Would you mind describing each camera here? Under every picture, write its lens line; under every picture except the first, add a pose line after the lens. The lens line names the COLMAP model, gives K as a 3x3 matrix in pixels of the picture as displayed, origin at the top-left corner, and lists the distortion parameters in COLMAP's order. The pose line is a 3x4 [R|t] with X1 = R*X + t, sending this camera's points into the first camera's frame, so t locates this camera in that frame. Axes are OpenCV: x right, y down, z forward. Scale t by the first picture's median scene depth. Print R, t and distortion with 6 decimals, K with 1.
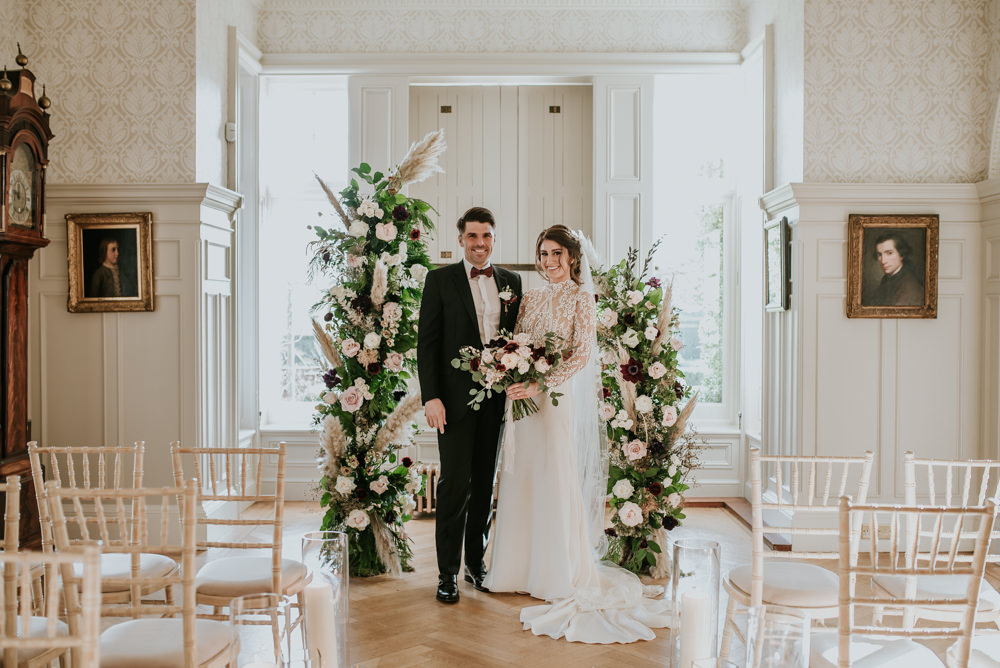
lens RADIAL K [[1065.7, 0, 483.5], [0, 1065.7, 338.1], [0, 0, 1]] dist [-0.050686, 0.046189]
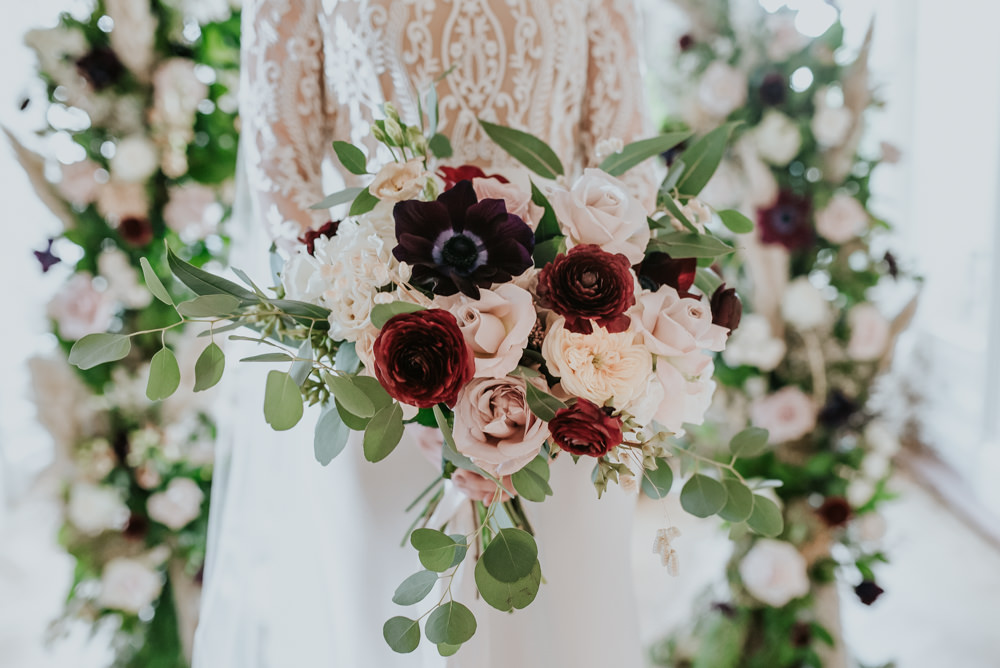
lens RADIAL K [[991.8, 0, 492.8], [0, 991.8, 318.7], [0, 0, 1]] dist [-0.019568, -0.006226]
pose [[0.999404, -0.018825, -0.028946, 0.041594], [0.022957, 0.988452, 0.149782, 0.008540], [0.025792, -0.150357, 0.988295, 0.618579]]
